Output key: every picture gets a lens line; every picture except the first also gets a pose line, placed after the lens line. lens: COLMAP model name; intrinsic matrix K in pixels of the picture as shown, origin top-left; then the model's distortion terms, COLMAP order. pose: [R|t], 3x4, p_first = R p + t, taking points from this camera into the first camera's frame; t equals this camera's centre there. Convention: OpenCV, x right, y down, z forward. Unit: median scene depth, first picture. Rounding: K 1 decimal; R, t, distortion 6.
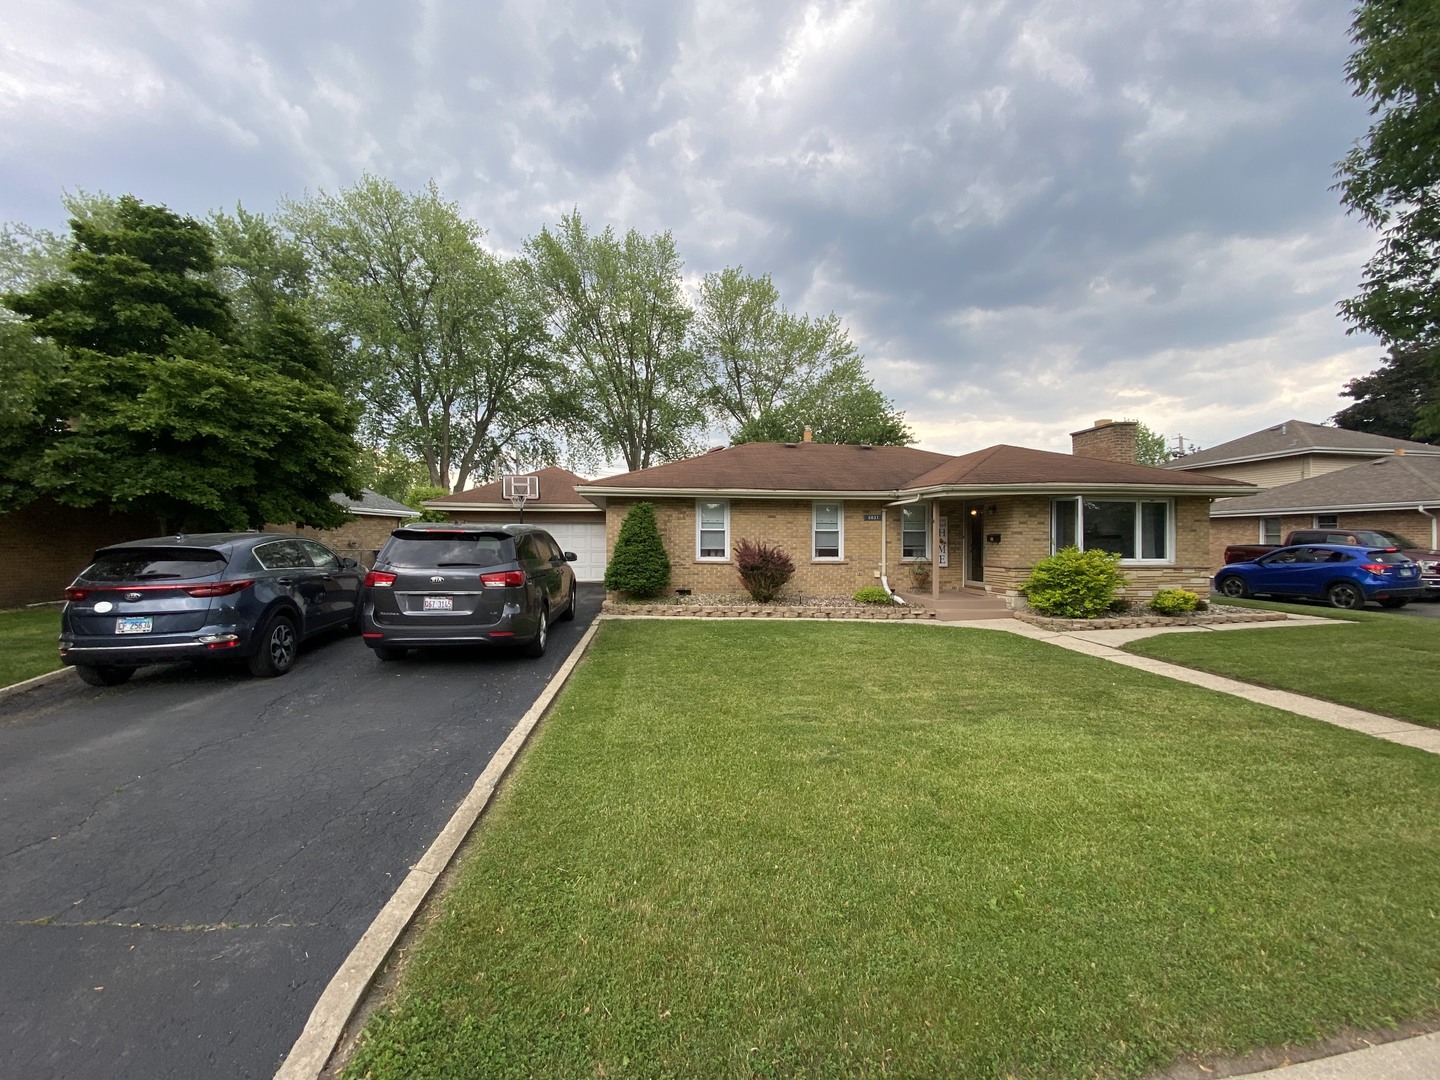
lens RADIAL K [[576.5, 0, 720.0], [0, 576.5, 540.0], [0, 0, 1]] dist [0.038641, -0.027090]
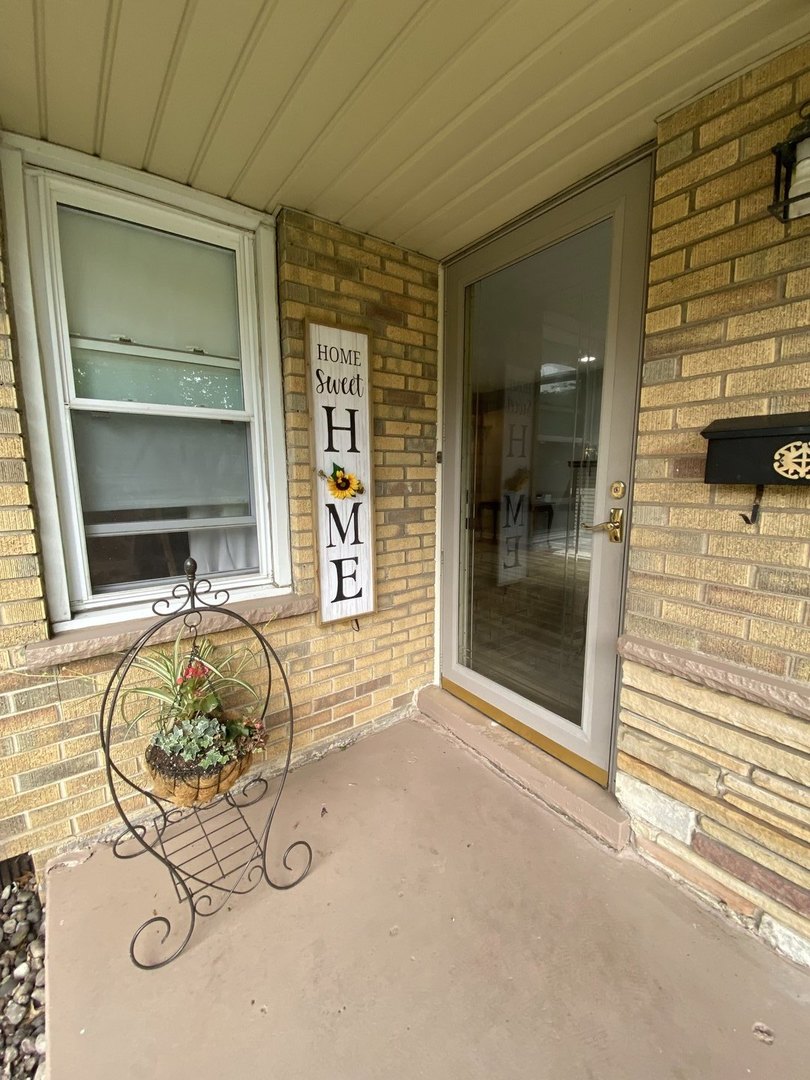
lens RADIAL K [[432.4, 0, 405.0], [0, 432.4, 540.0], [0, 0, 1]] dist [0.038641, -0.027090]
pose [[0.855881, -0.078033, 0.511252, 0.329492], [-0.002061, 0.988029, 0.154253, 0.000122], [-0.517169, -0.133076, 0.845475, 0.875080]]
